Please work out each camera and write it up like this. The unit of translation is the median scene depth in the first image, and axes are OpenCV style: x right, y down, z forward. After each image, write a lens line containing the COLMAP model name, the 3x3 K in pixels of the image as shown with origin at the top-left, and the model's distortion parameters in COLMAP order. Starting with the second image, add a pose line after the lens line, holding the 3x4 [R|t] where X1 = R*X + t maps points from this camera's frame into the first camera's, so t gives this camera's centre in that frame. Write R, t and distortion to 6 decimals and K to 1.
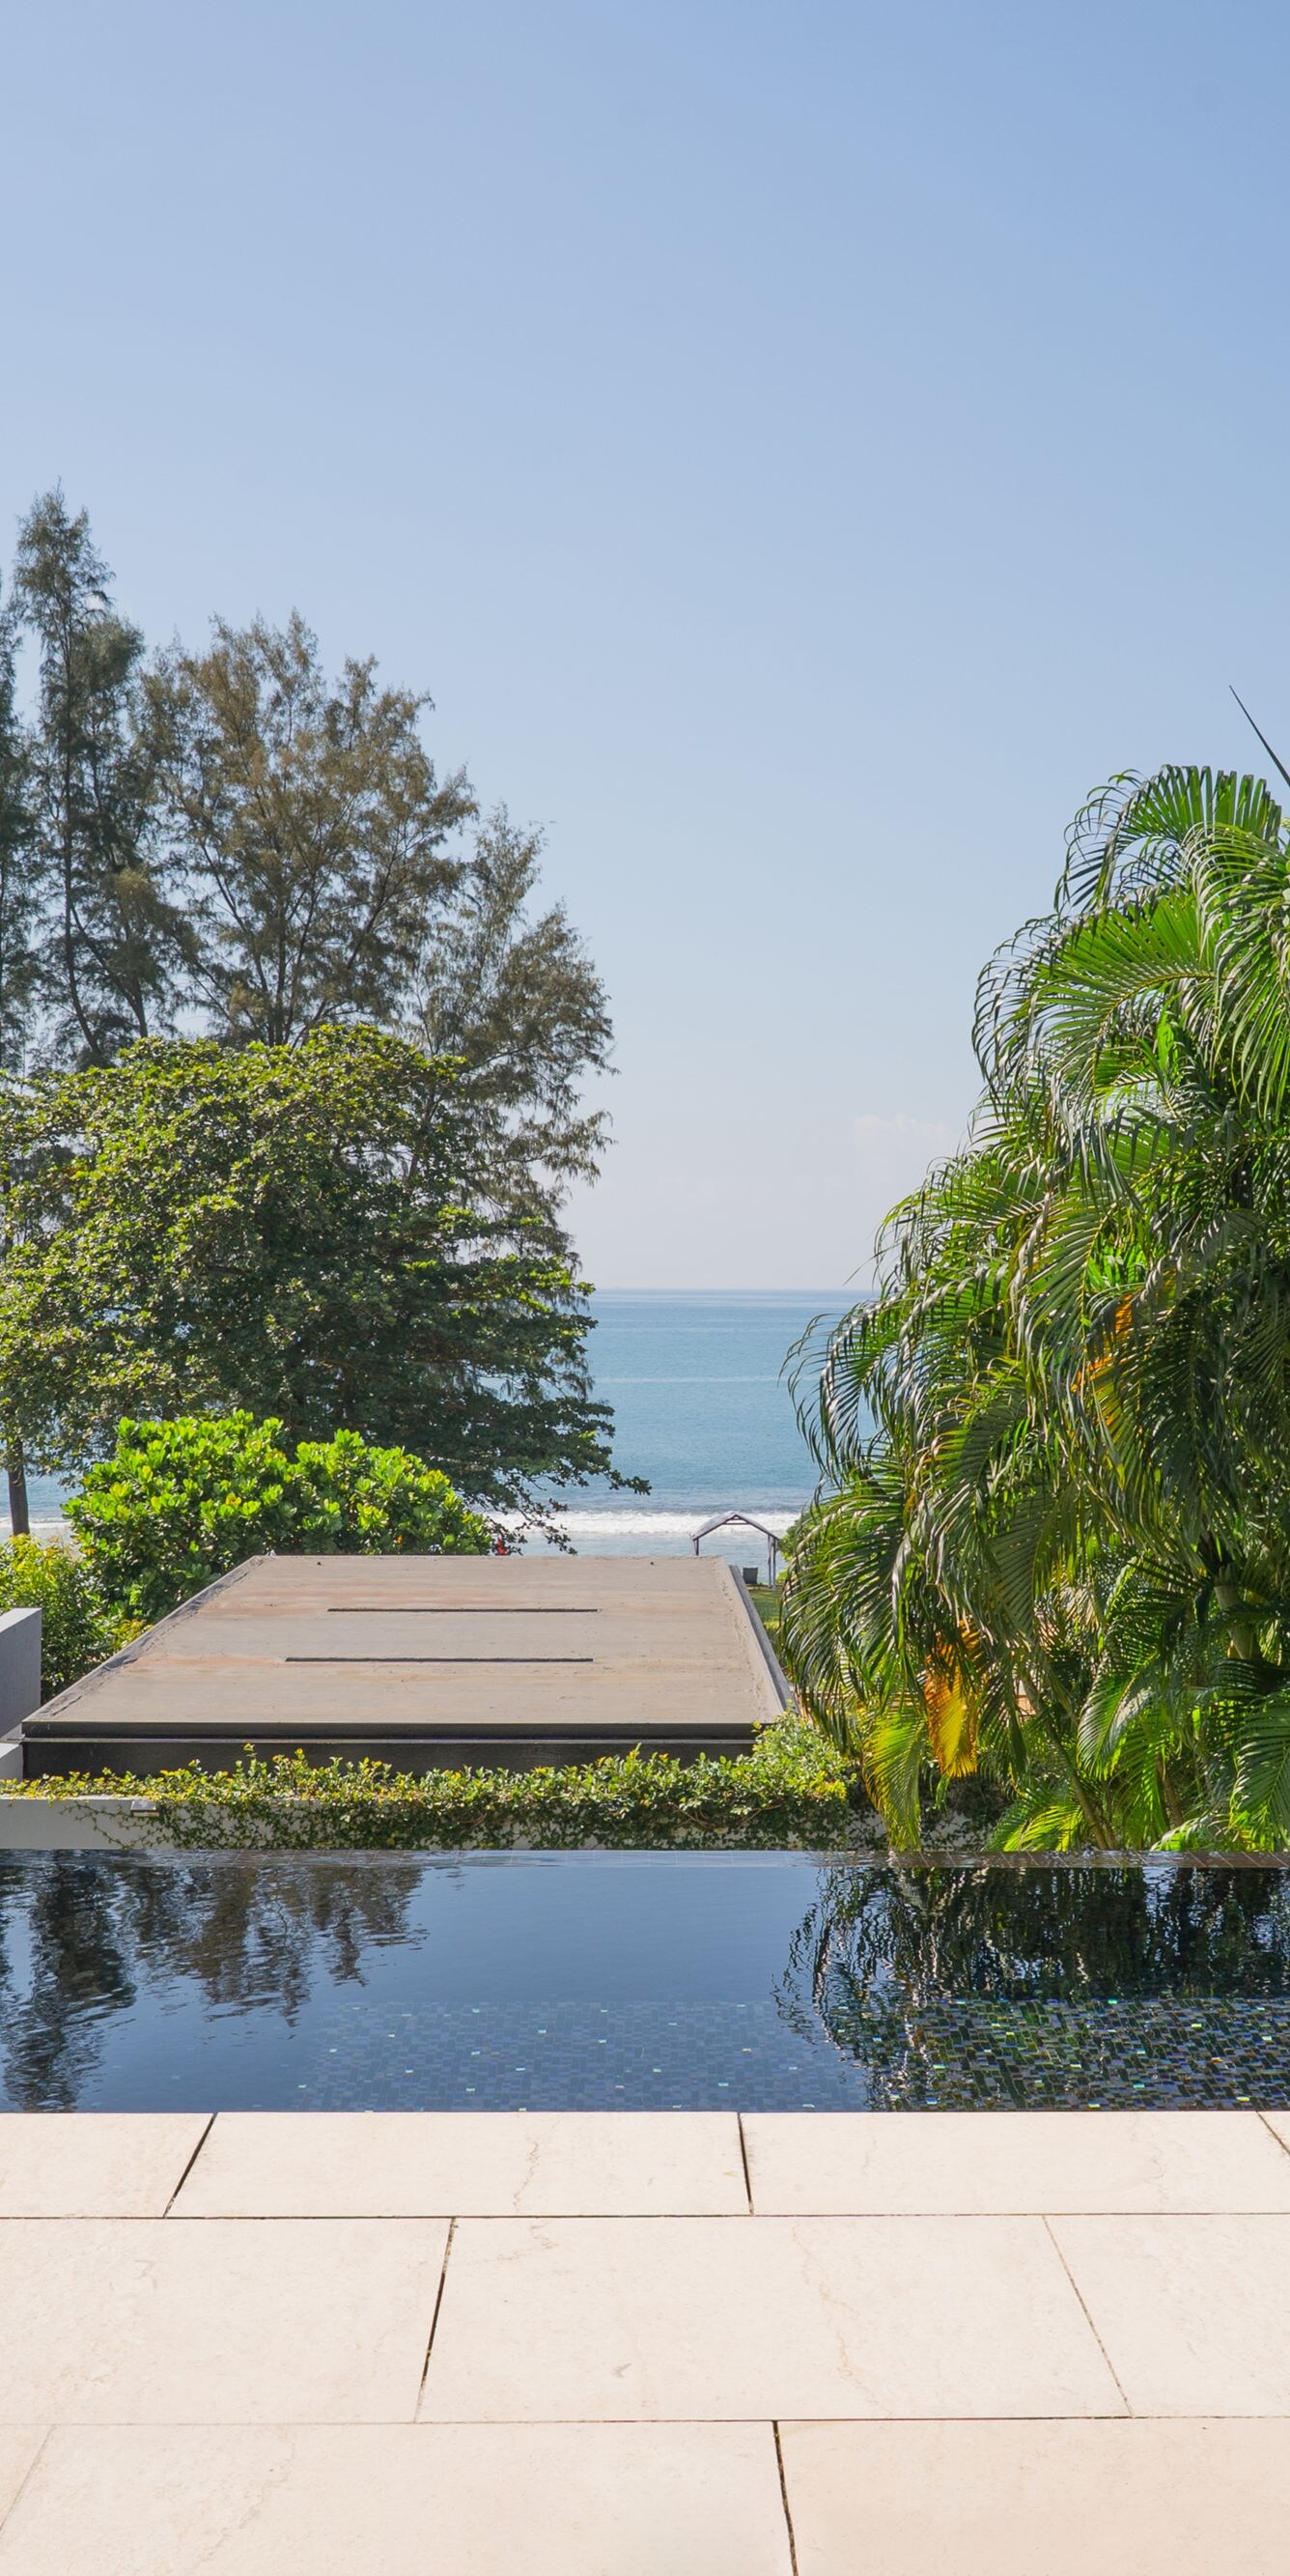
lens RADIAL K [[3131.7, 0, 645.0], [0, 3131.7, 1288.0], [0, 0, 1]] dist [-0.009320, 0.010958]
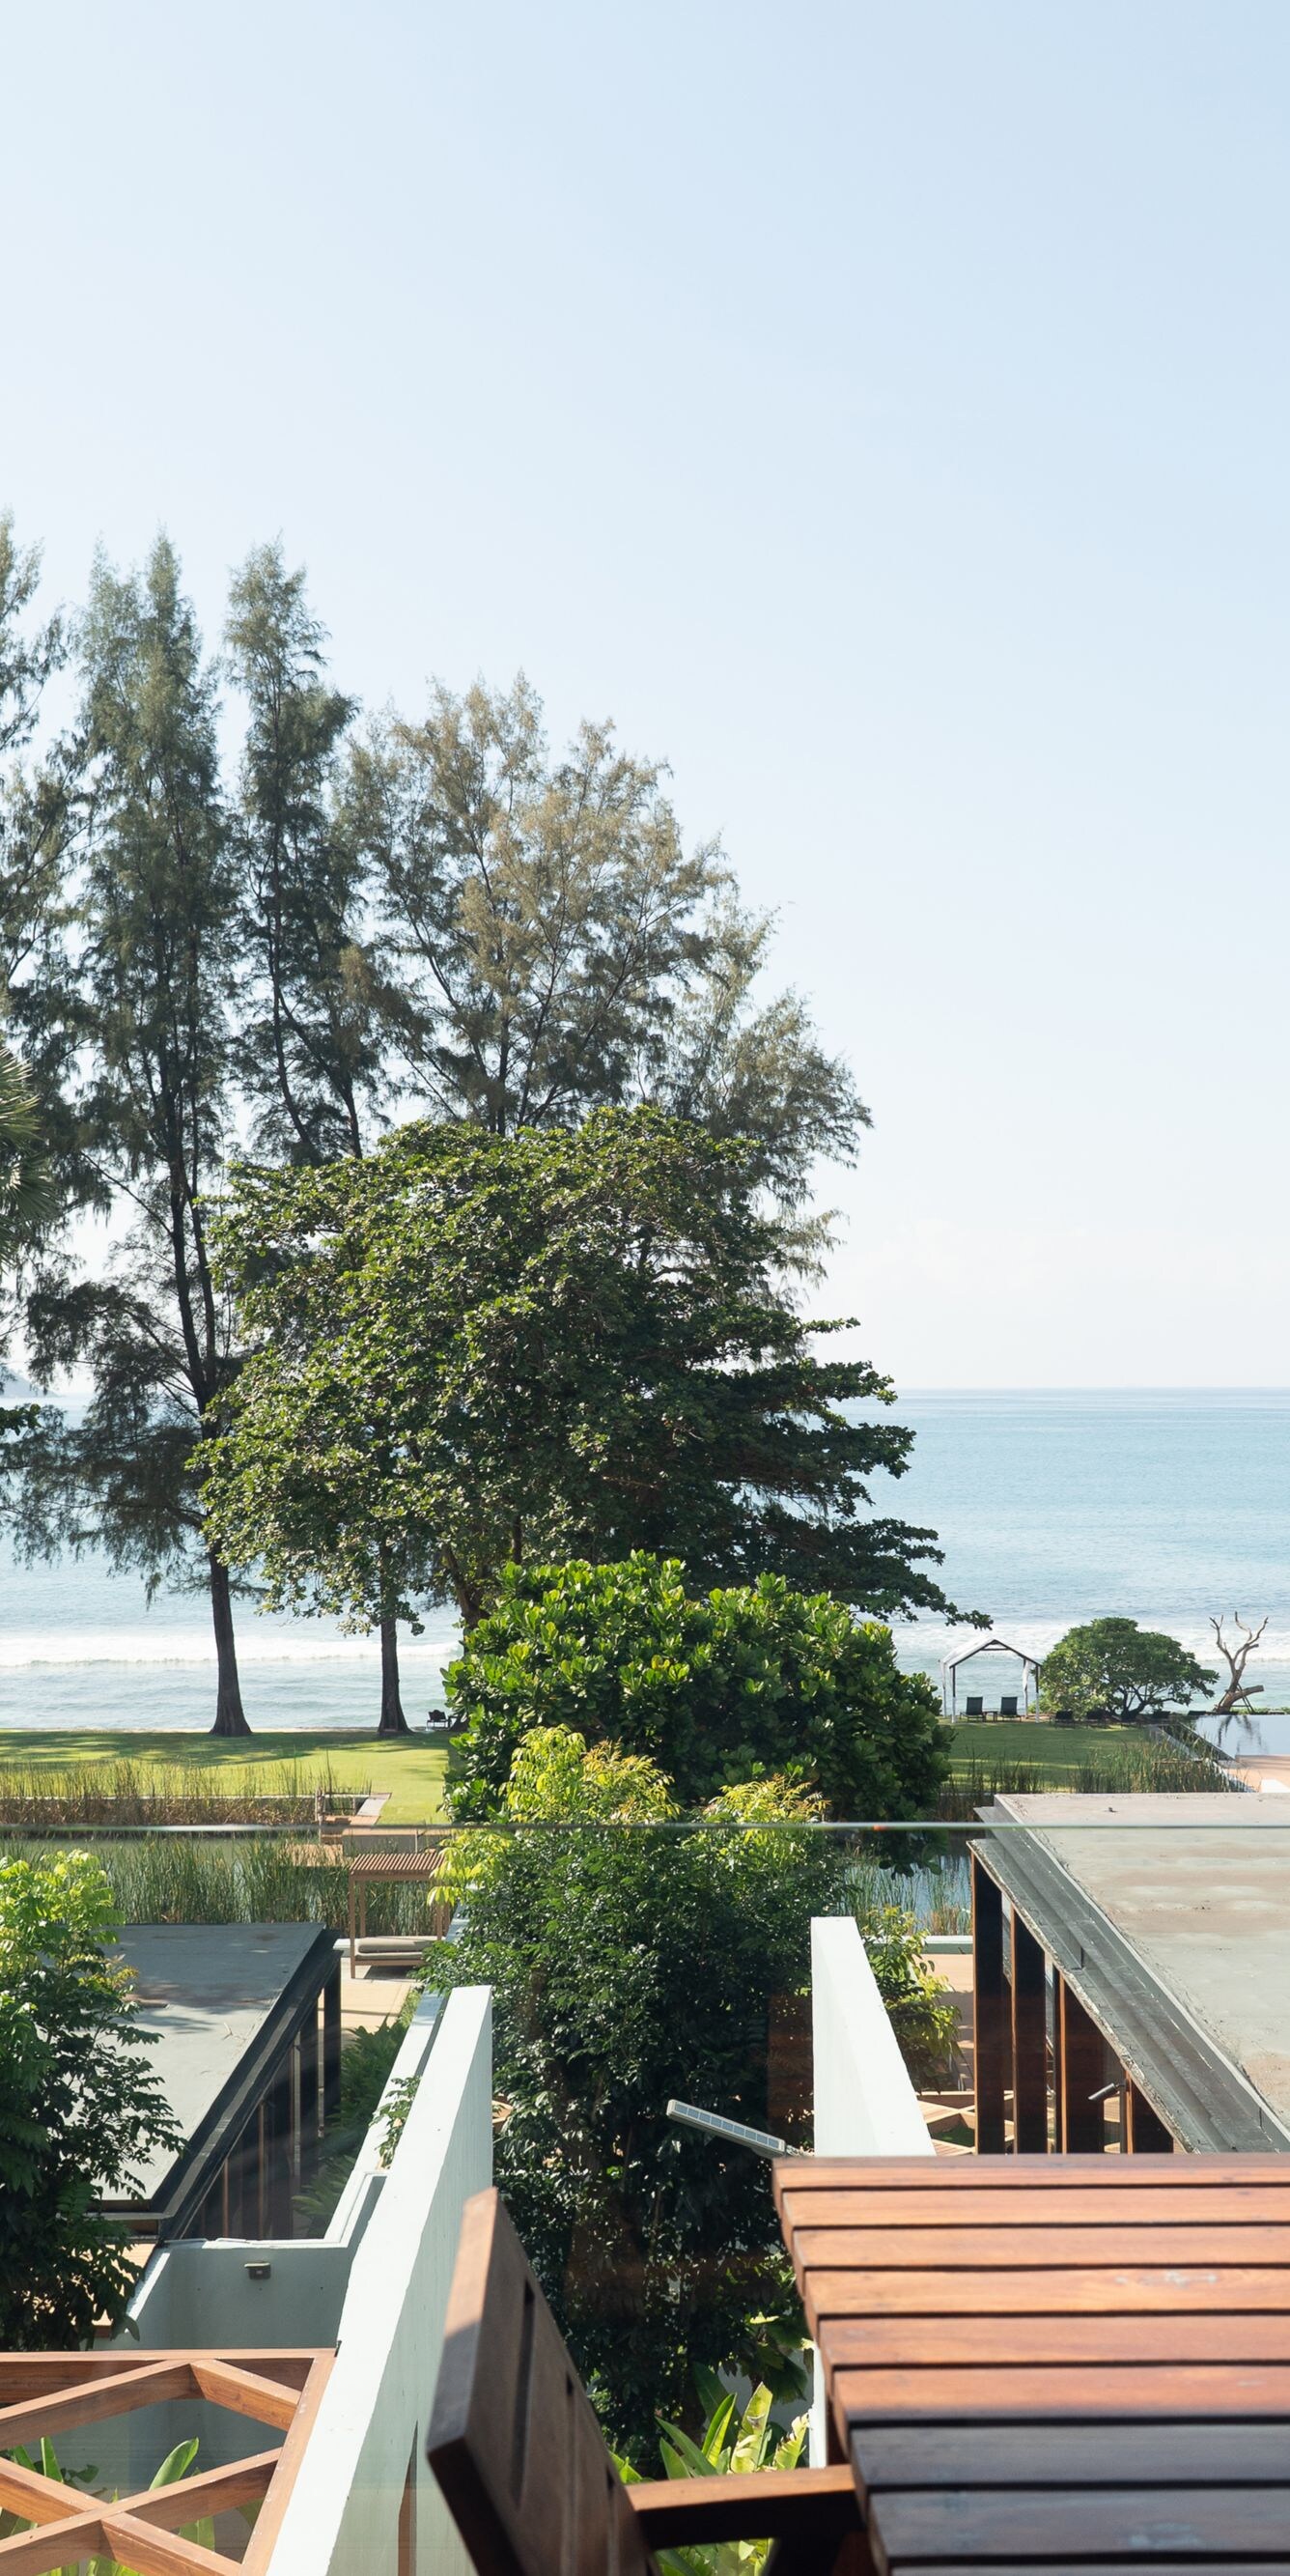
lens RADIAL K [[2898.0, 0, 645.0], [0, 2898.0, 1288.0], [0, 0, 1]] dist [-0.101496, -0.007900]
pose [[0.999786, -0.007016, 0.019446, -0.093133], [0.007708, 0.999331, -0.035750, -0.002030], [-0.019182, 0.035893, 0.999172, 0.149093]]
